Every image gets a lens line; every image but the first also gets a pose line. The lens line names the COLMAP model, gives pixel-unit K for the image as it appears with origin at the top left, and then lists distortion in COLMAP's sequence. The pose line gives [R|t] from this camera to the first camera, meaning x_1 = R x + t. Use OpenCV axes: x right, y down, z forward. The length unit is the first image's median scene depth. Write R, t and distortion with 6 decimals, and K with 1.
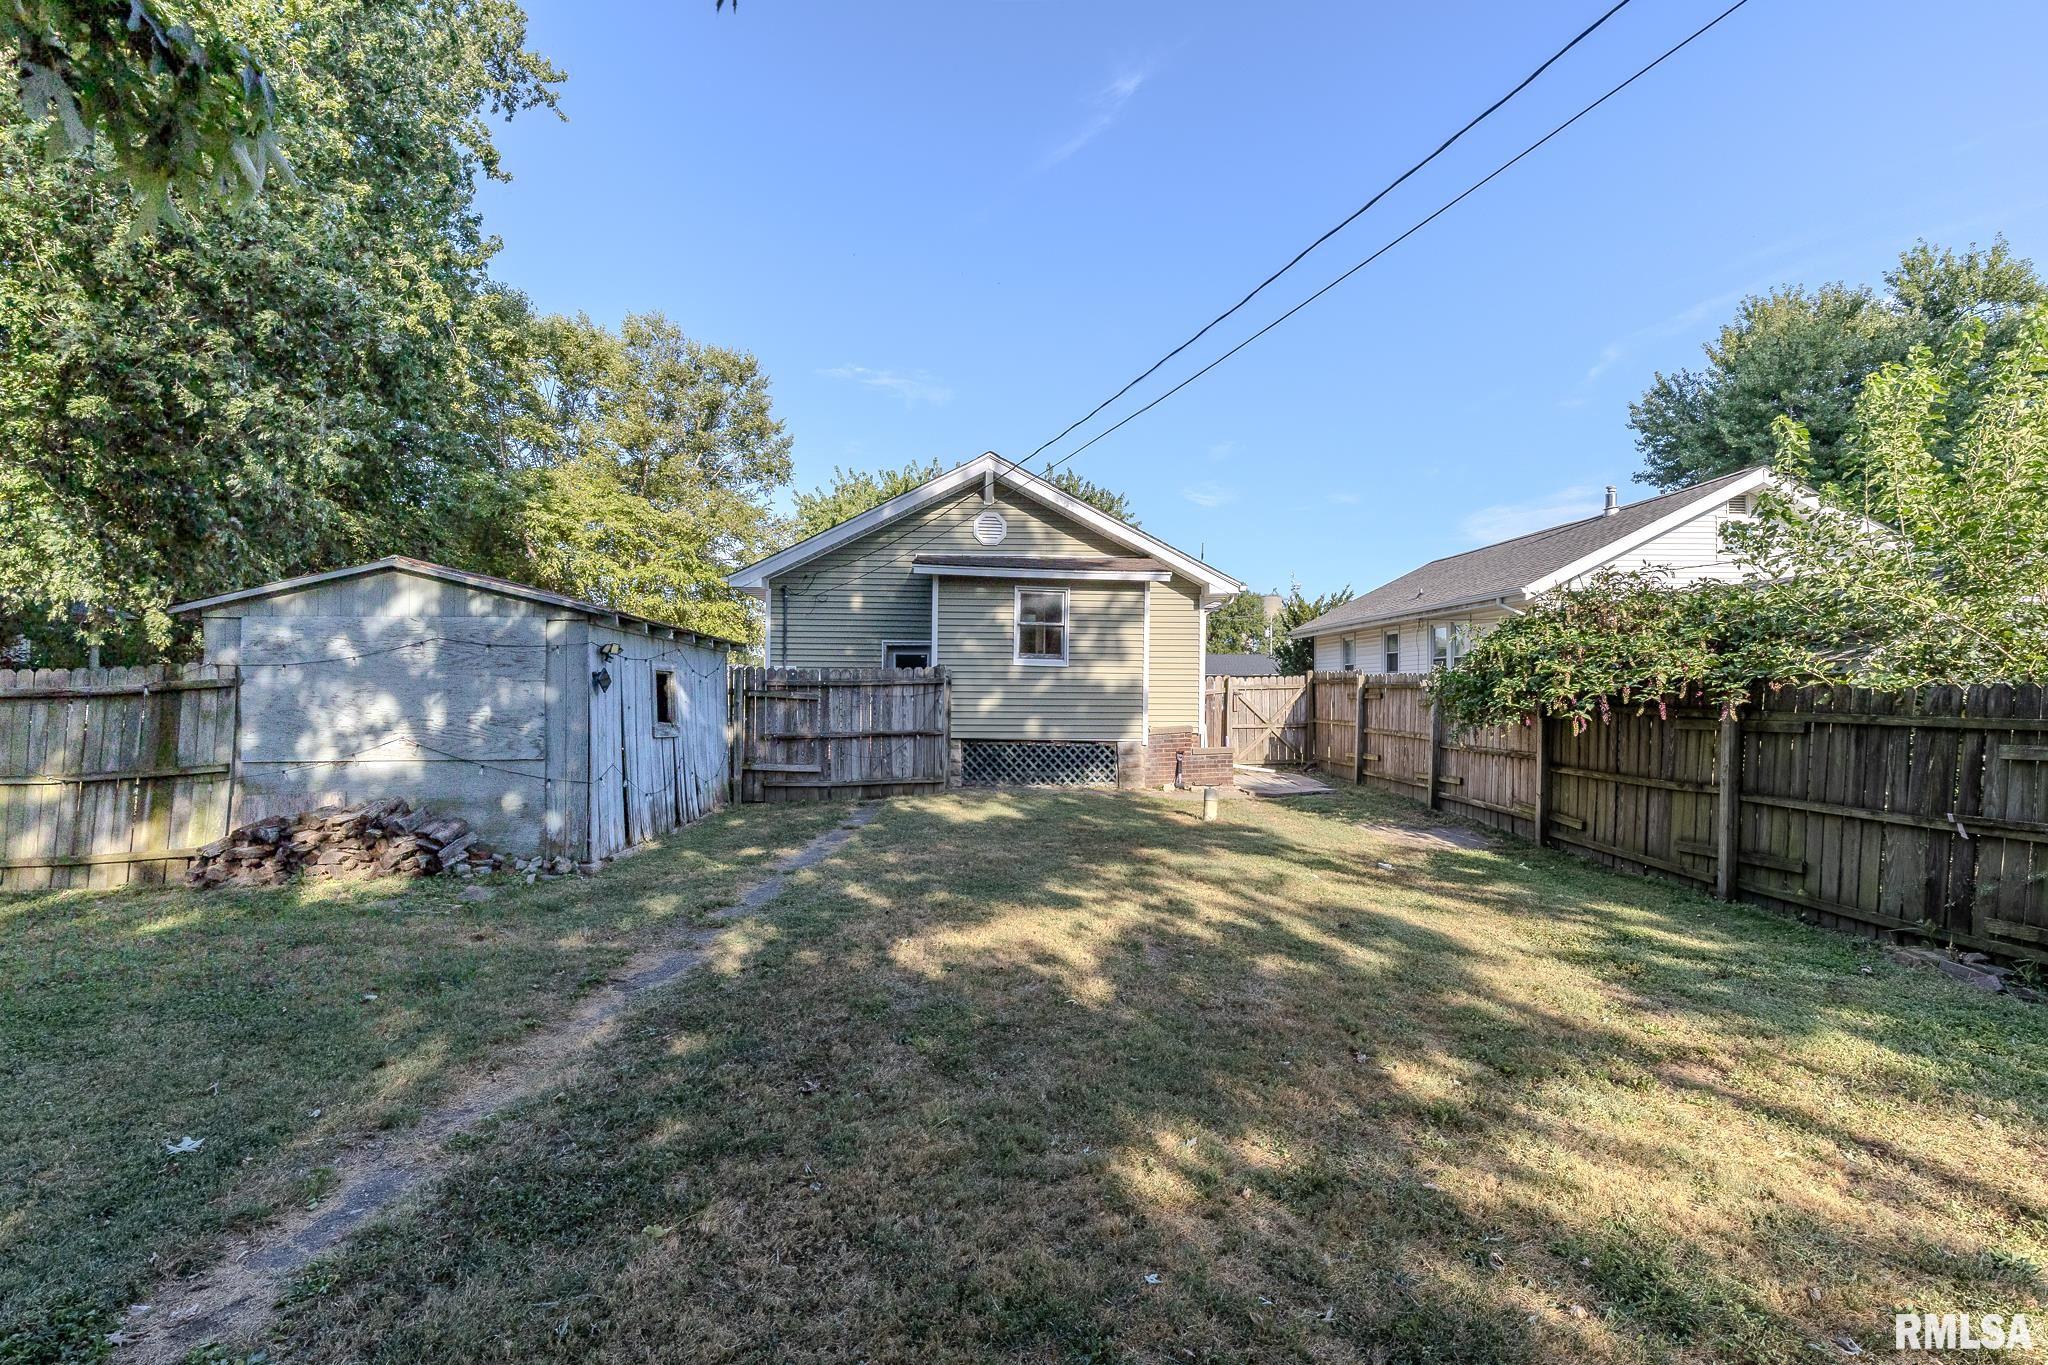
lens RADIAL K [[907.3, 0, 1024.0], [0, 907.3, 682.5], [0, 0, 1]] dist [-0.000851, -0.000252]
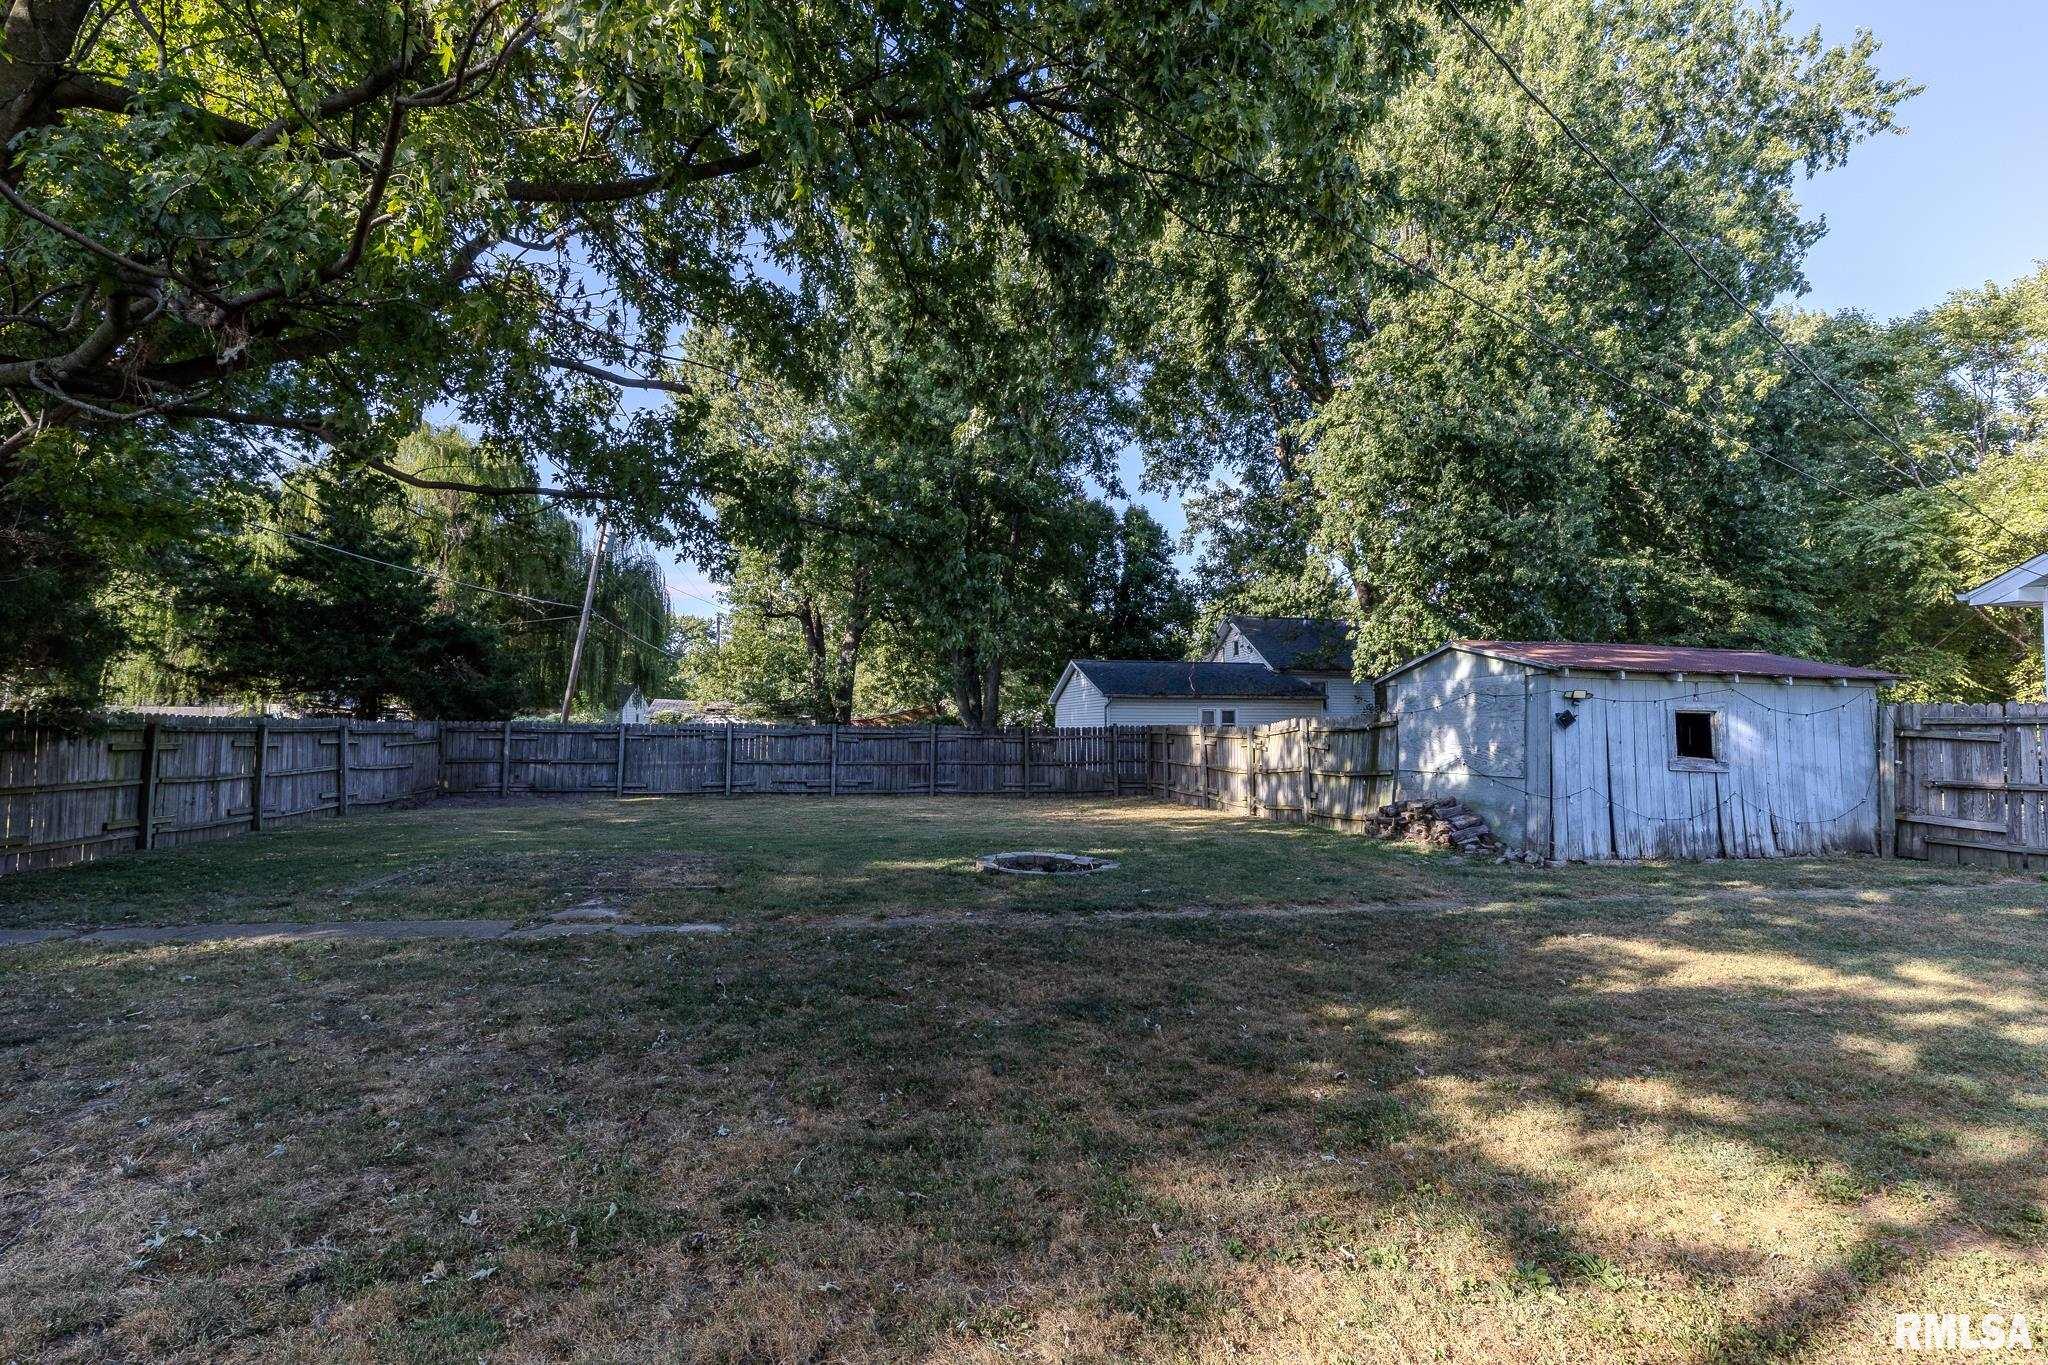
lens RADIAL K [[906.4, 0, 1028.9], [0, 906.4, 716.2], [0, 0, 1]] dist [-0.000417, -0.000149]
pose [[0.134372, -0.012868, -0.990847, 0.442179], [0.003445, 0.999916, -0.012519, 0.004040], [0.990925, -0.001732, 0.134405, 0.049490]]
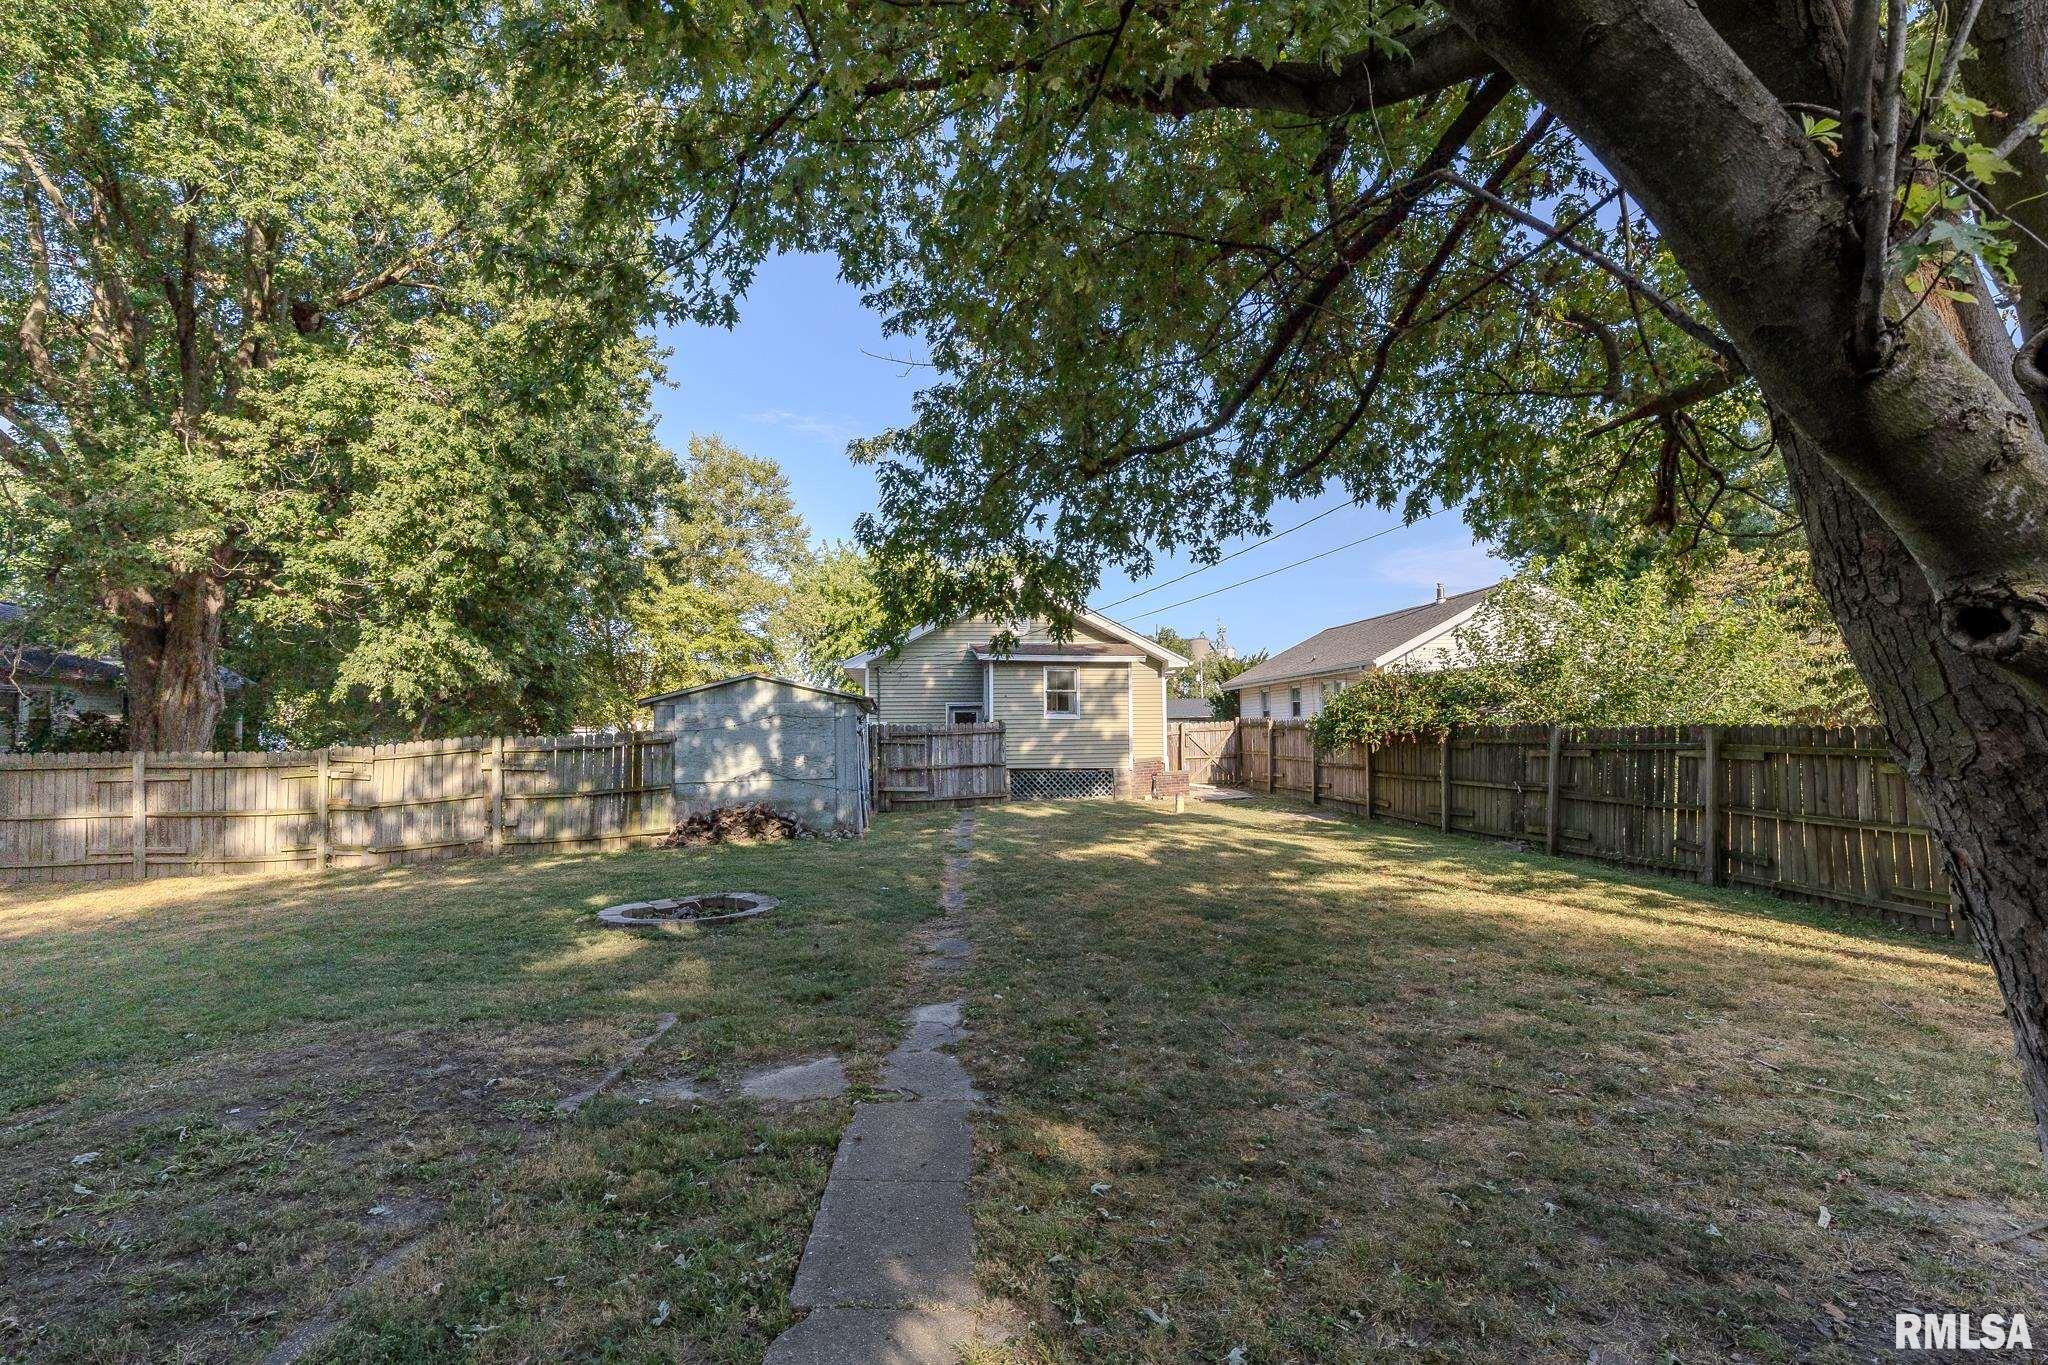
lens RADIAL K [[906.4, 0, 1028.9], [0, 906.4, 716.2], [0, 0, 1]] dist [-0.000417, -0.000149]
pose [[0.996608, -0.020400, 0.079722, -0.173320], [0.021314, 0.999716, -0.010623, -0.009261], [-0.079483, 0.012286, 0.996761, -0.547143]]
